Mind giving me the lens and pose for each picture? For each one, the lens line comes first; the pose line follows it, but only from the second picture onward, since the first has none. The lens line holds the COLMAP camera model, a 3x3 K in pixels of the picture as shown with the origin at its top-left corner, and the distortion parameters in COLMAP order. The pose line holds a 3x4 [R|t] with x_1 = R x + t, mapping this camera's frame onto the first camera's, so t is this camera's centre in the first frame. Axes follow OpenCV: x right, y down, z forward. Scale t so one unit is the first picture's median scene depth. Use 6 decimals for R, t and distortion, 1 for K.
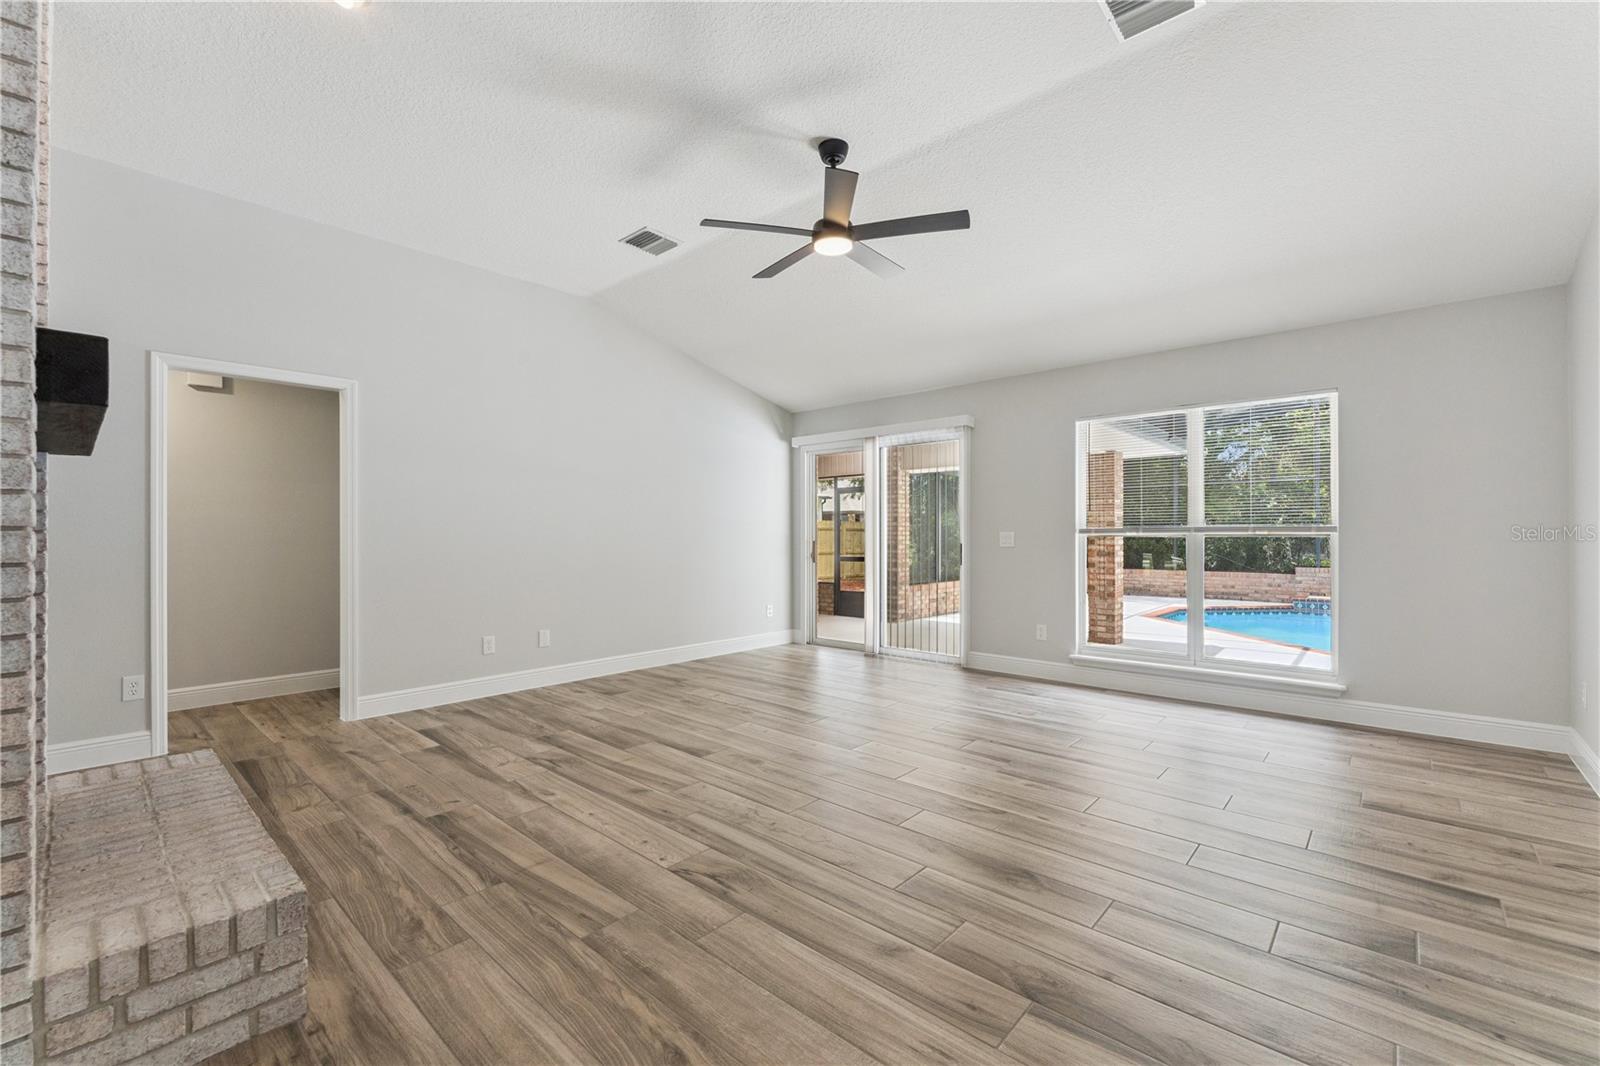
lens RADIAL K [[674.8, 0, 795.2], [0, 674.8, 534.2], [0, 0, 1]] dist [0.000474, 0.000125]
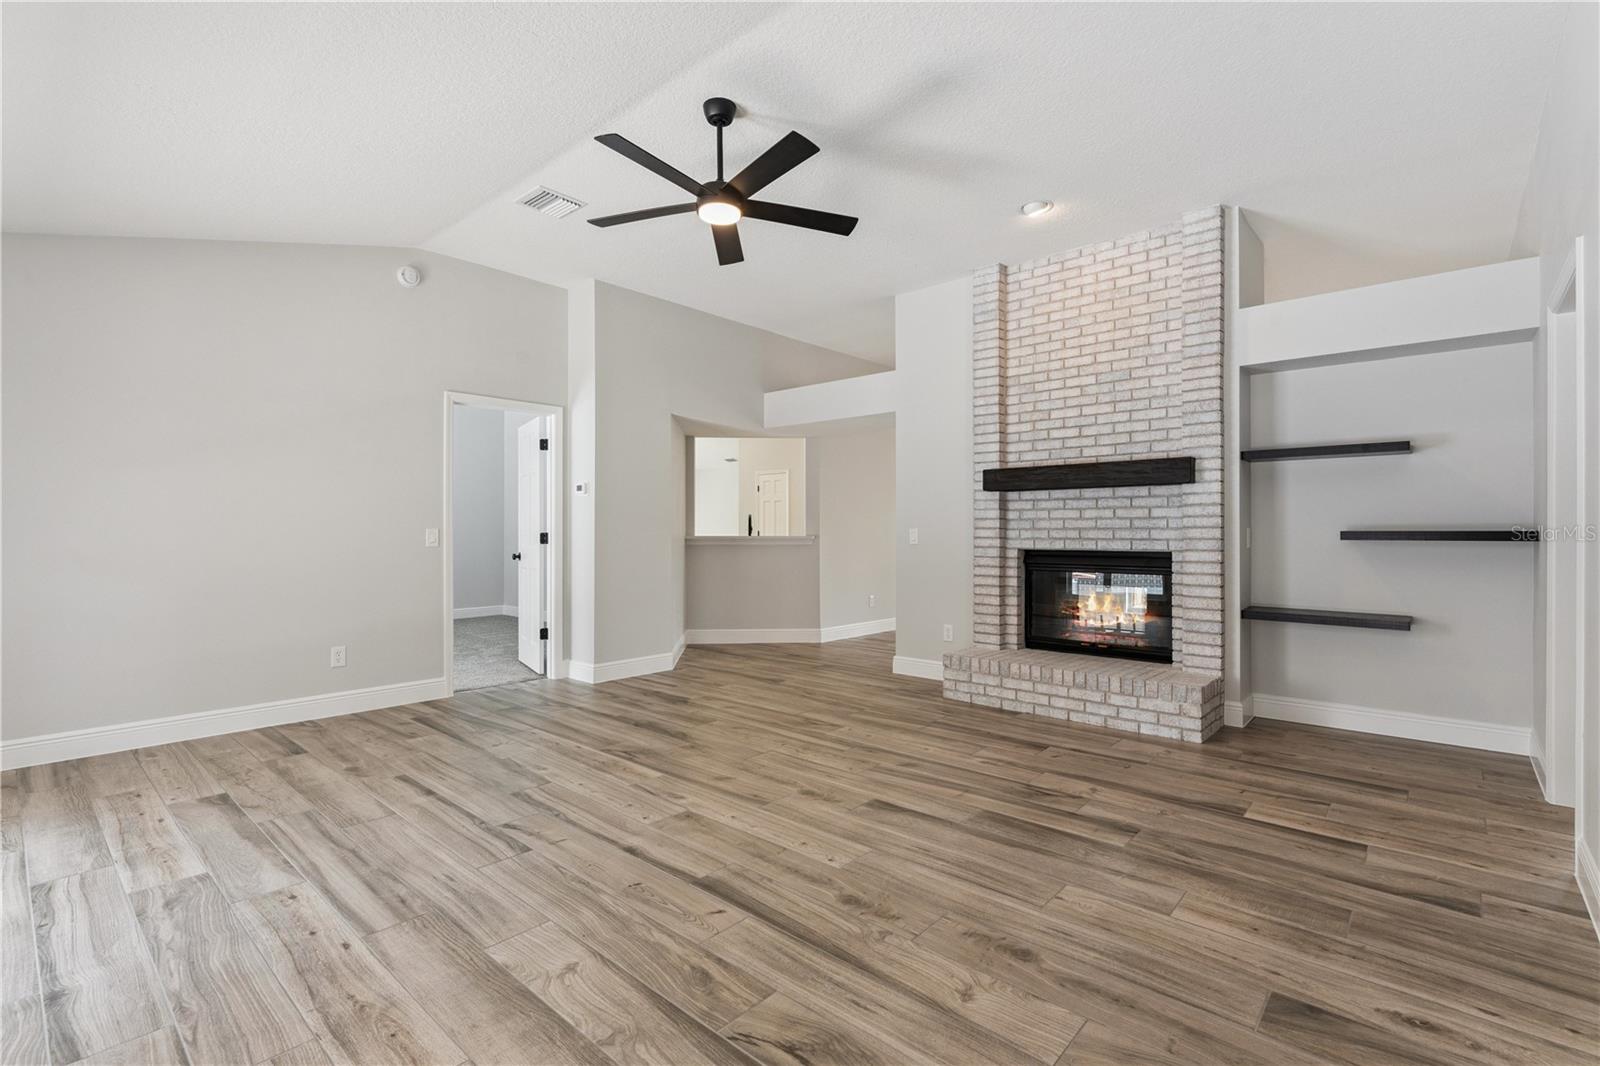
lens RADIAL K [[720.8, 0, 800.0], [0, 720.8, 533.0], [0, 0, 1]] dist [0.000661, -0.000613]
pose [[-0.999904, 0.004294, -0.013177, -0.044566], [0.004270, 0.999989, 0.001835, 0.001712], [0.013185, 0.001779, -0.999911, 2.246306]]
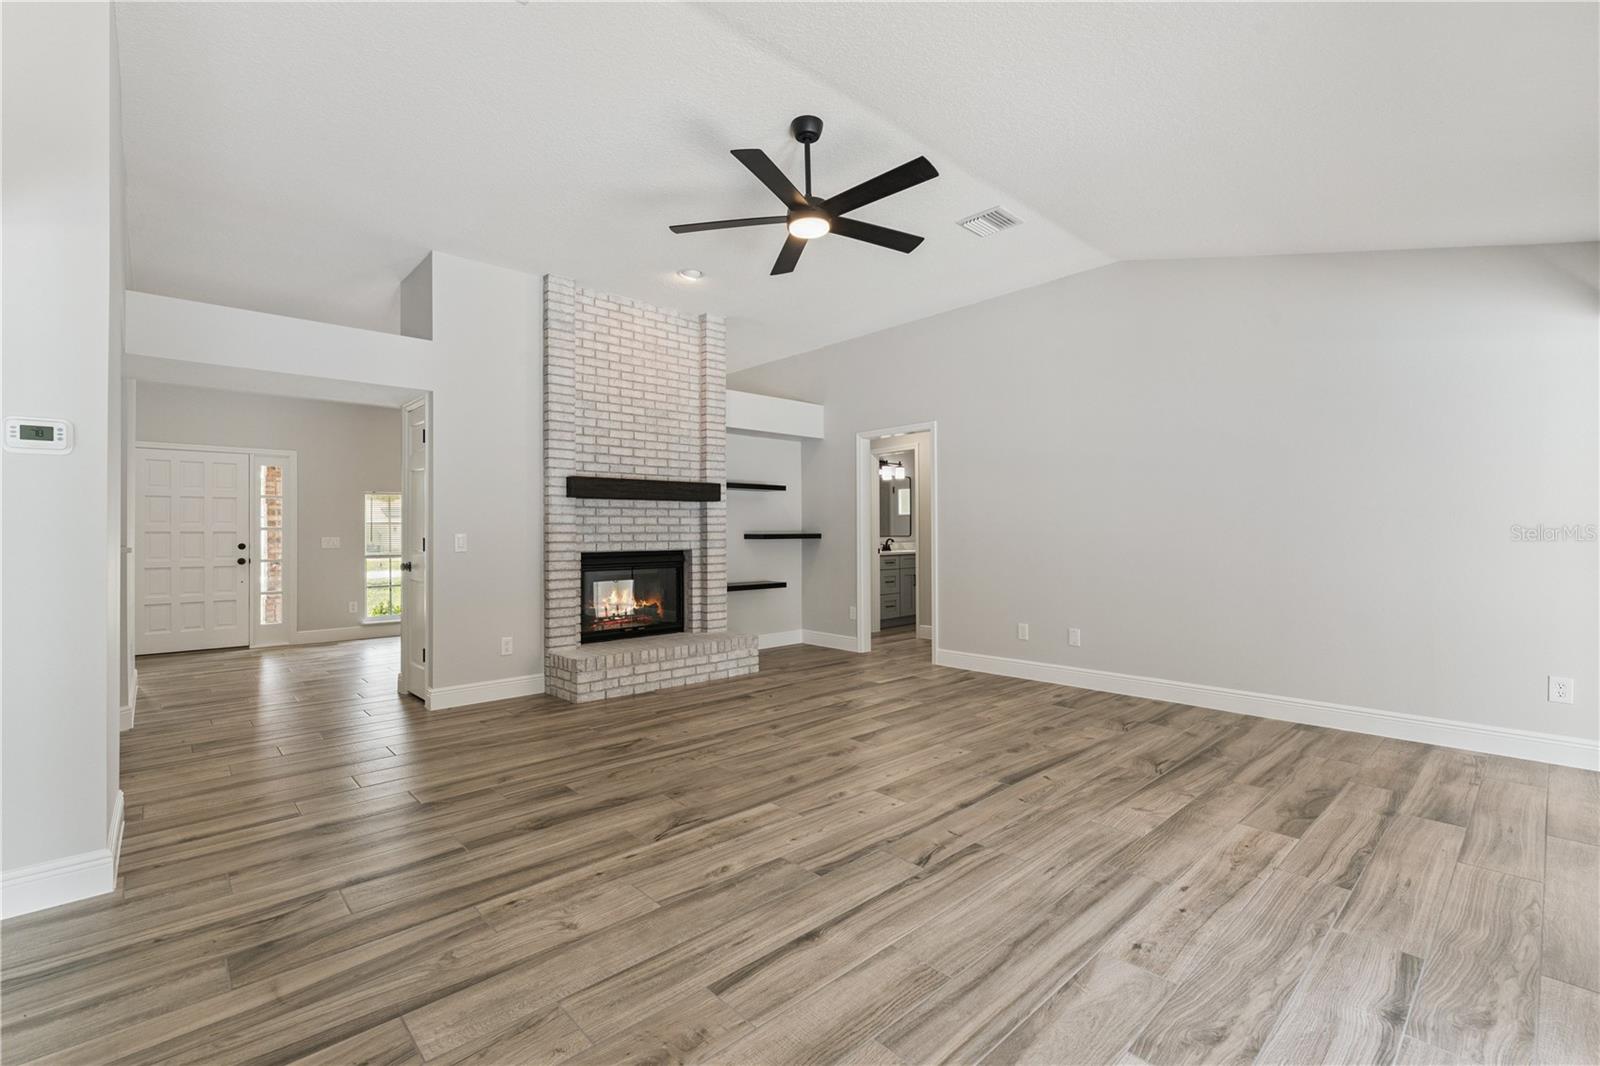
lens RADIAL K [[696.4, 0, 795.1], [0, 696.4, 534.0], [0, 0, 1]] dist [-0.000489, -0.000302]
pose [[-0.091989, 0.004379, -0.995750, 1.167971], [0.008837, 0.999955, 0.003582, -0.003037], [0.995721, -0.008470, -0.092023, 1.213663]]
